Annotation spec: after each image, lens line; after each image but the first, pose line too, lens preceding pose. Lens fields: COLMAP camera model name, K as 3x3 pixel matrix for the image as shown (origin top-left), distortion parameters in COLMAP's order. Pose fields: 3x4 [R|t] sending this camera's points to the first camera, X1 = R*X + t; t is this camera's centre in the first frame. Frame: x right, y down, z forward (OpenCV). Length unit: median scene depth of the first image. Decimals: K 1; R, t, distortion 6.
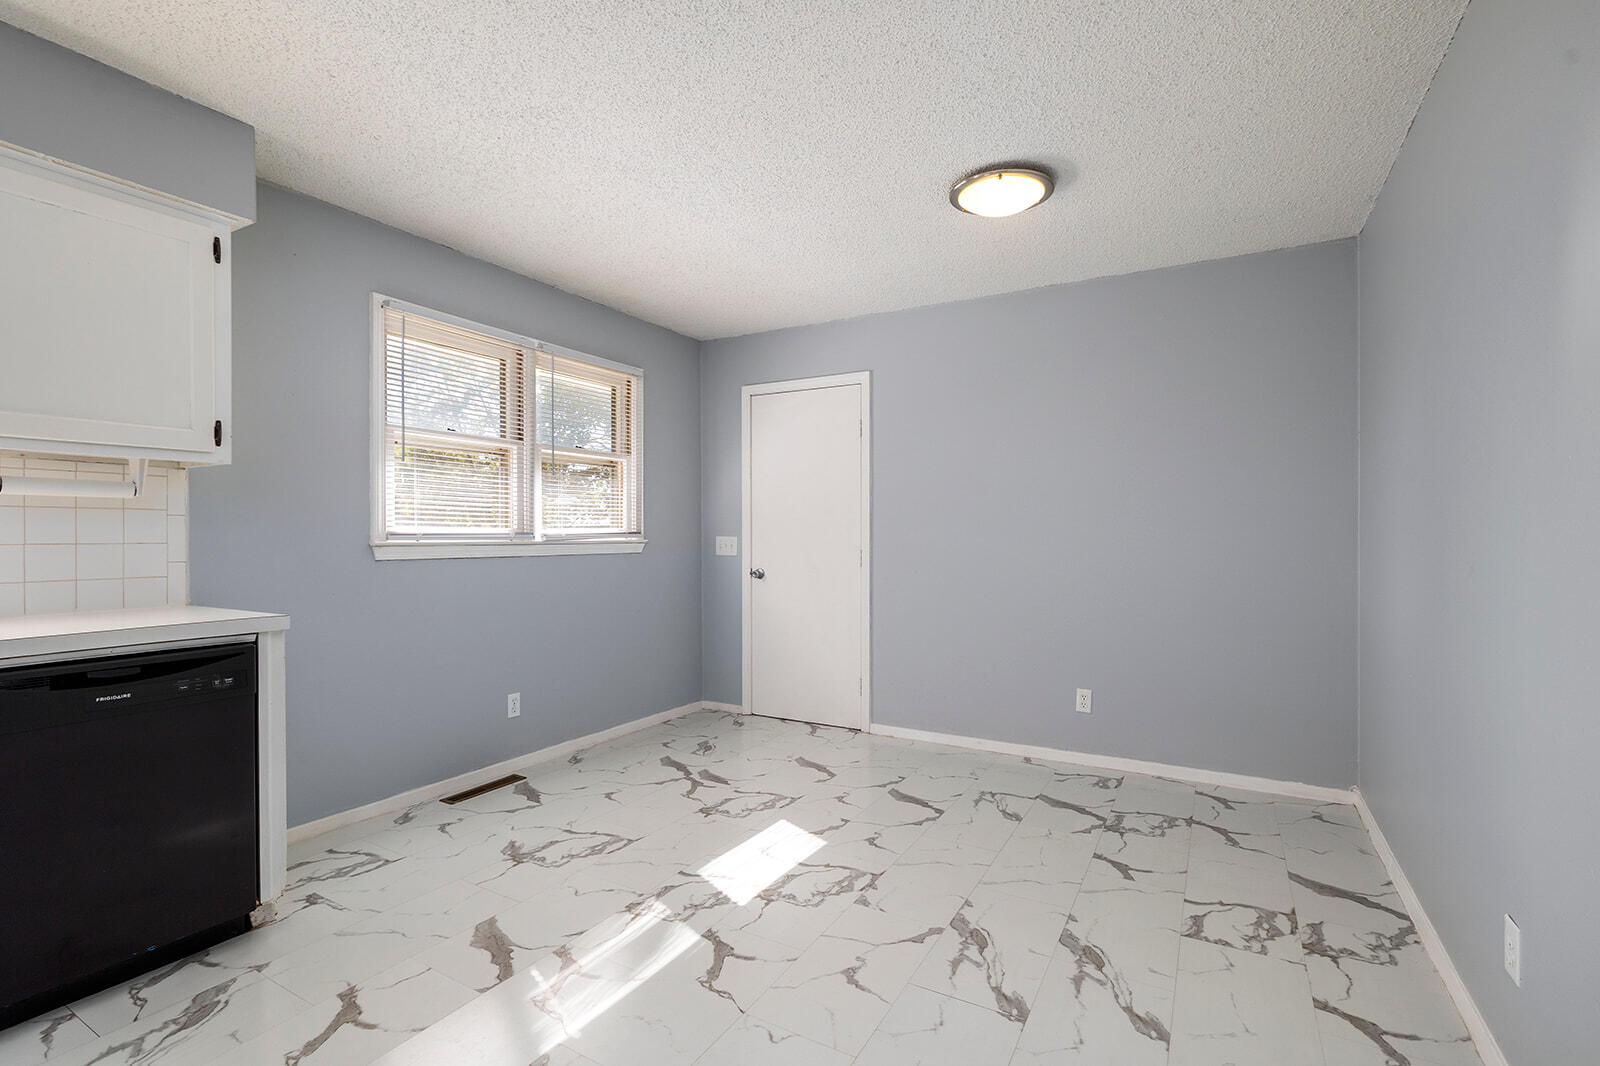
lens RADIAL K [[754.0, 0, 805.1], [0, 754.0, 539.1], [0, 0, 1]] dist [-0.015229, 0.002596]
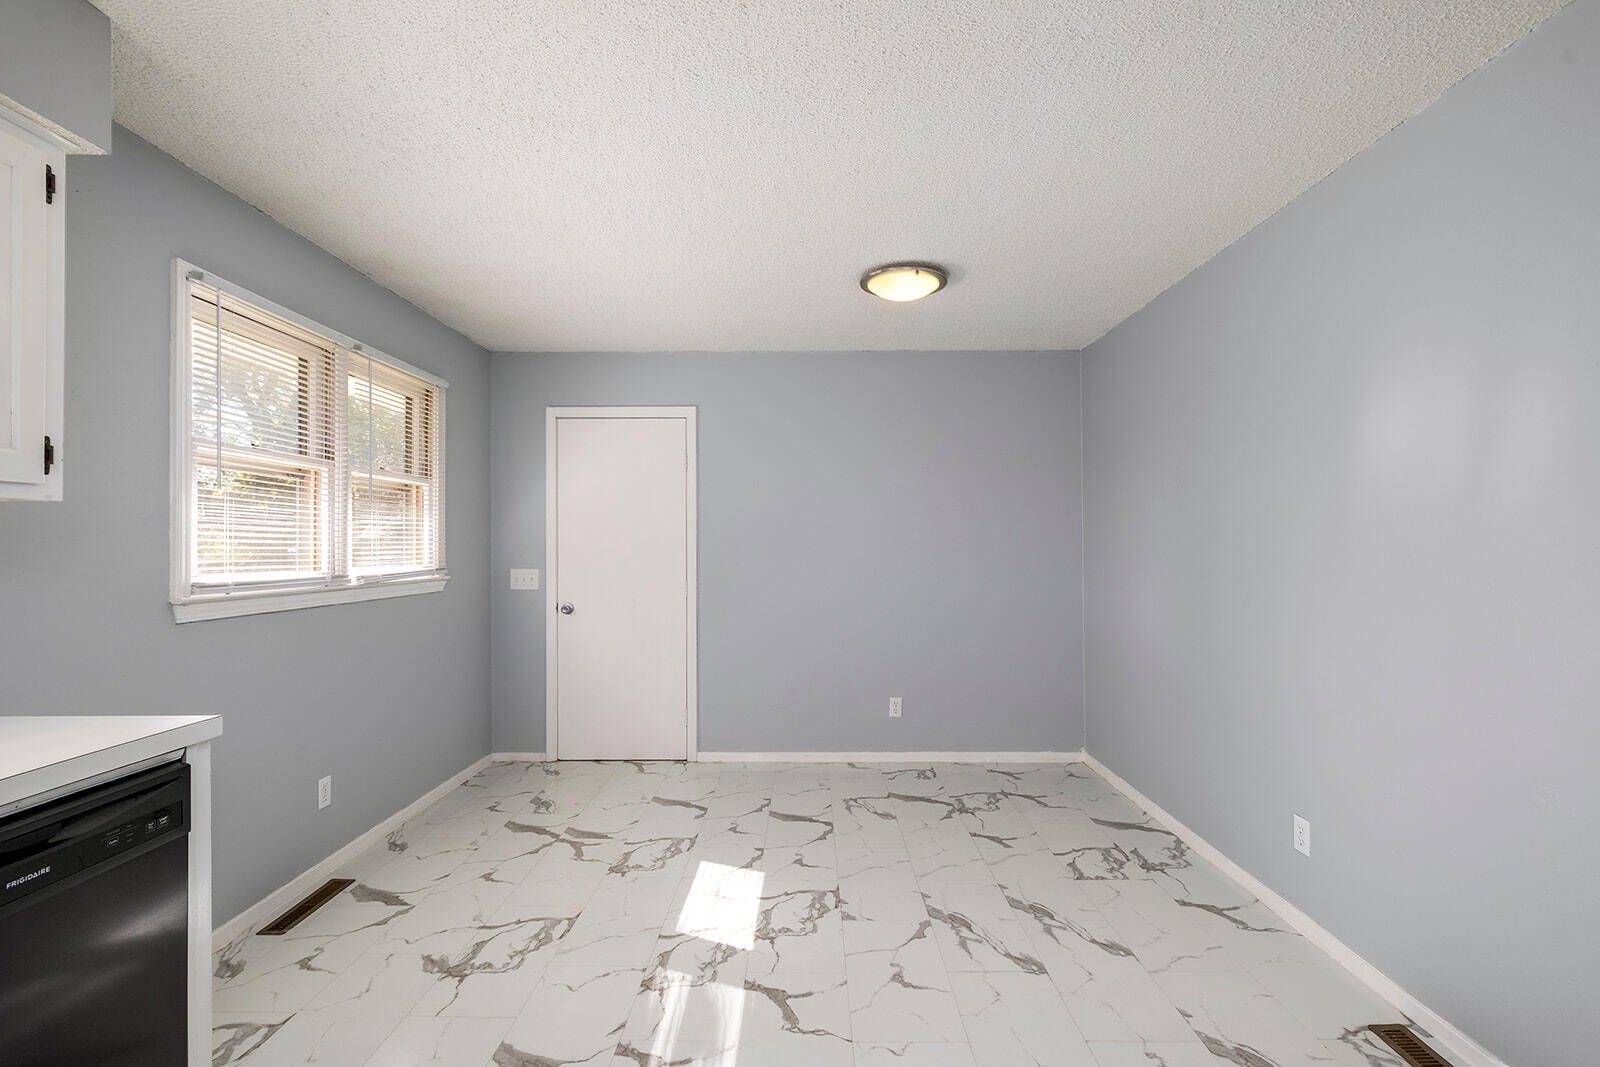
lens RADIAL K [[754.0, 0, 803.5], [0, 754.0, 534.6], [0, 0, 1]] dist [-0.015229, 0.002596]
pose [[0.863454, 0.003179, 0.504418, -0.406950], [0.005978, 0.999845, -0.016534, -0.041906], [-0.504393, 0.017291, 0.863301, 0.062663]]
